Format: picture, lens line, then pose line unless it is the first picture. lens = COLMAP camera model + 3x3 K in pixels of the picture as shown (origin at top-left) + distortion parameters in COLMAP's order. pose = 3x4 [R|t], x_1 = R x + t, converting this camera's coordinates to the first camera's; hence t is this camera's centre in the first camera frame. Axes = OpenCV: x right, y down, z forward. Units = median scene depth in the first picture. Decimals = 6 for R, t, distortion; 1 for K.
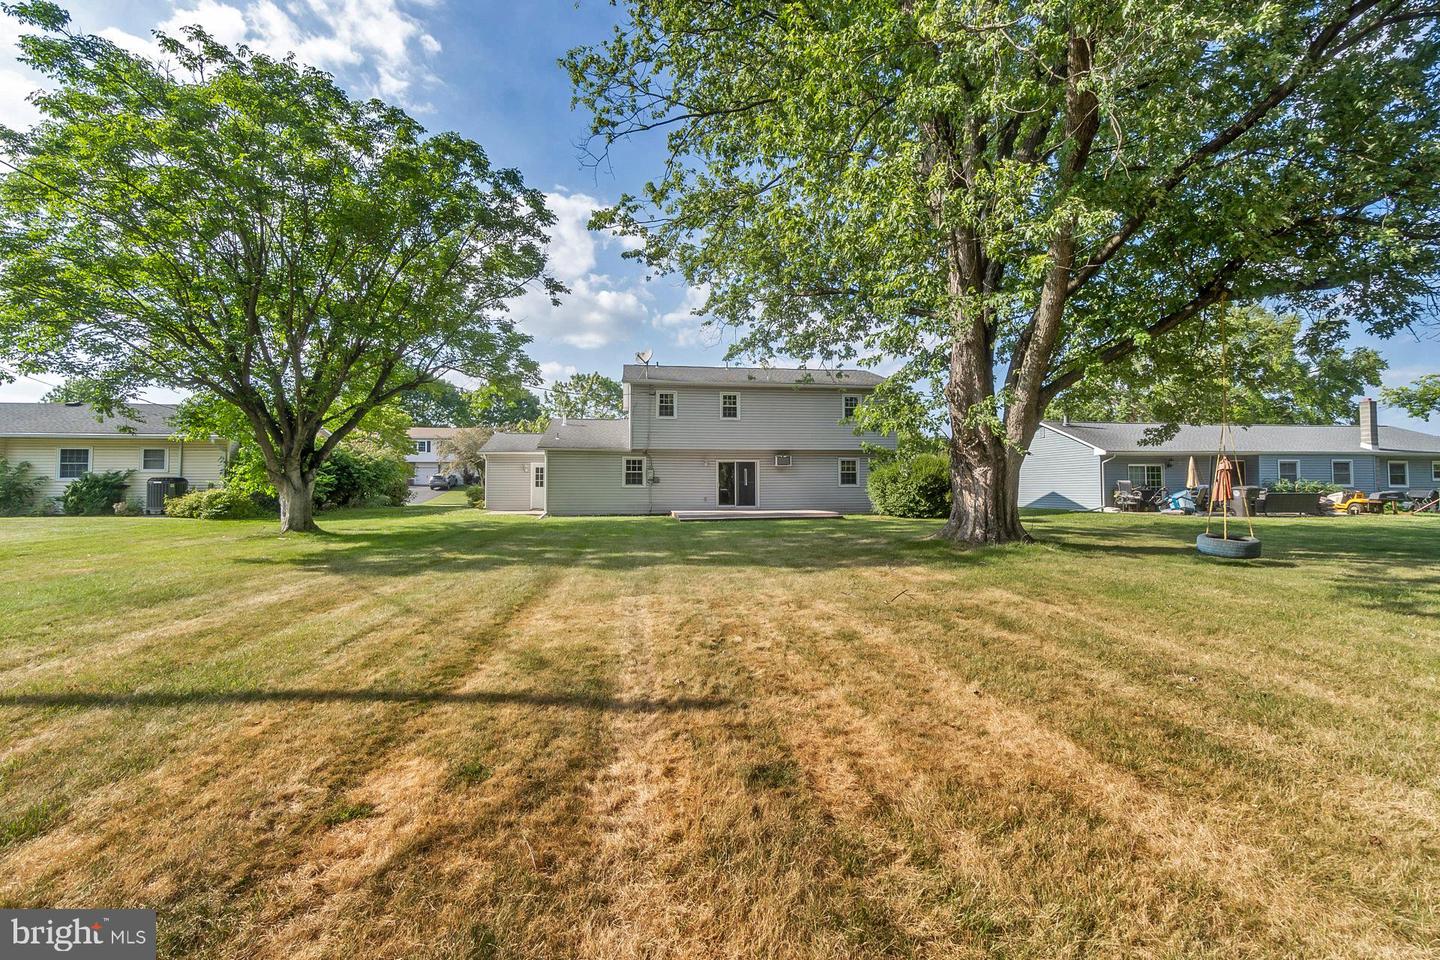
lens RADIAL K [[612.3, 0, 714.2], [0, 612.3, 458.7], [0, 0, 1]] dist [0.001810, 0.000413]
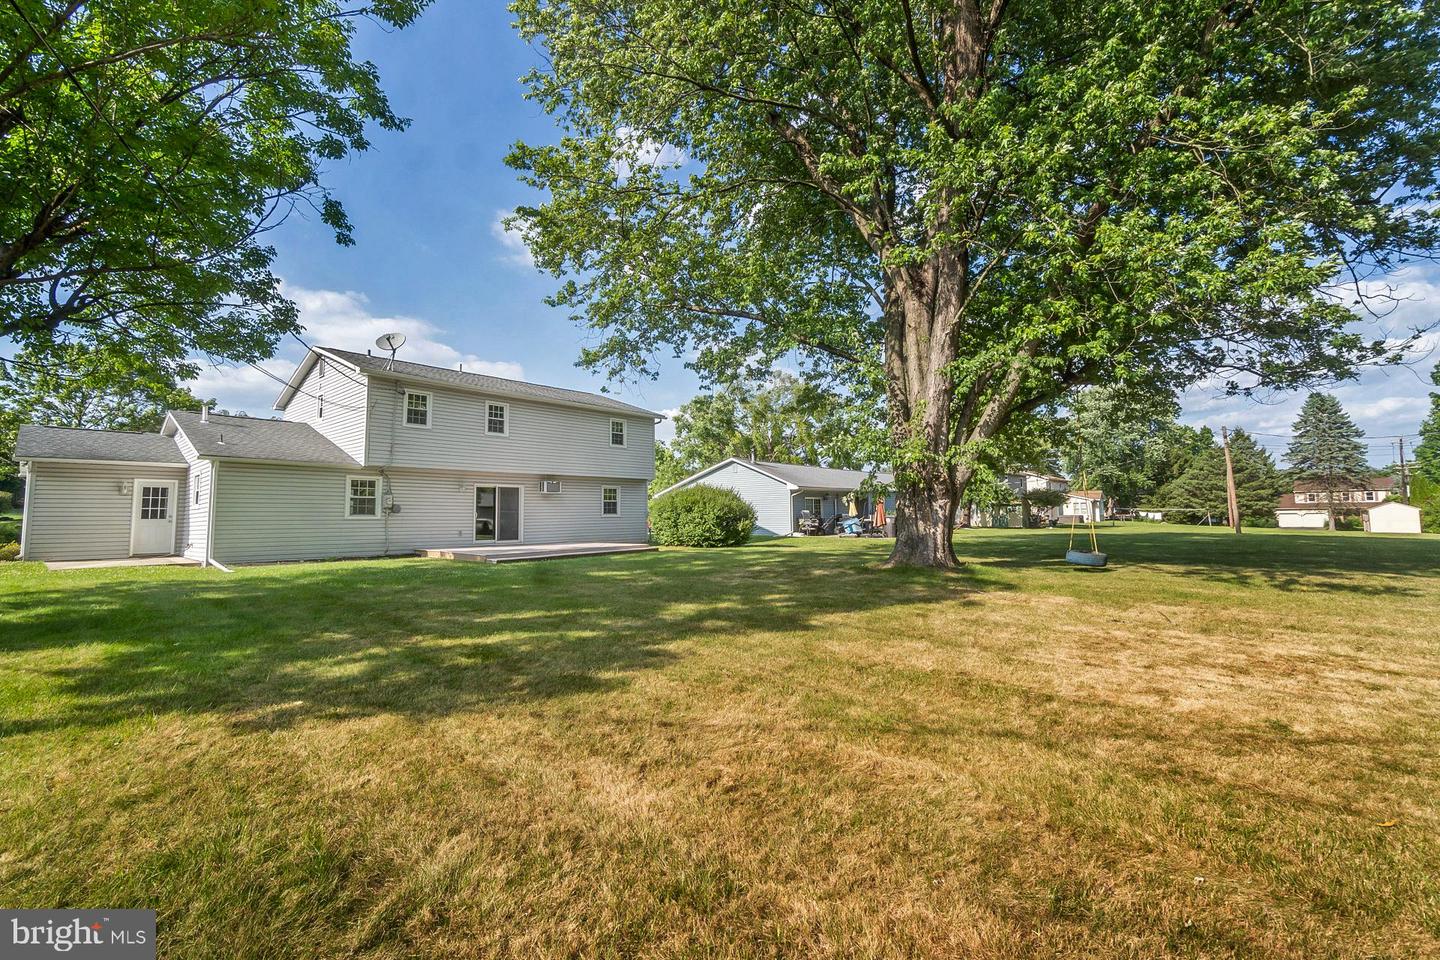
lens RADIAL K [[612.3, 0, 714.2], [0, 612.3, 458.7], [0, 0, 1]] dist [0.001810, 0.000413]
pose [[0.763545, 0.056414, 0.643285, -0.277756], [-0.026584, 0.998078, -0.055975, 0.005677], [-0.645207, 0.025639, 0.763578, 0.183537]]
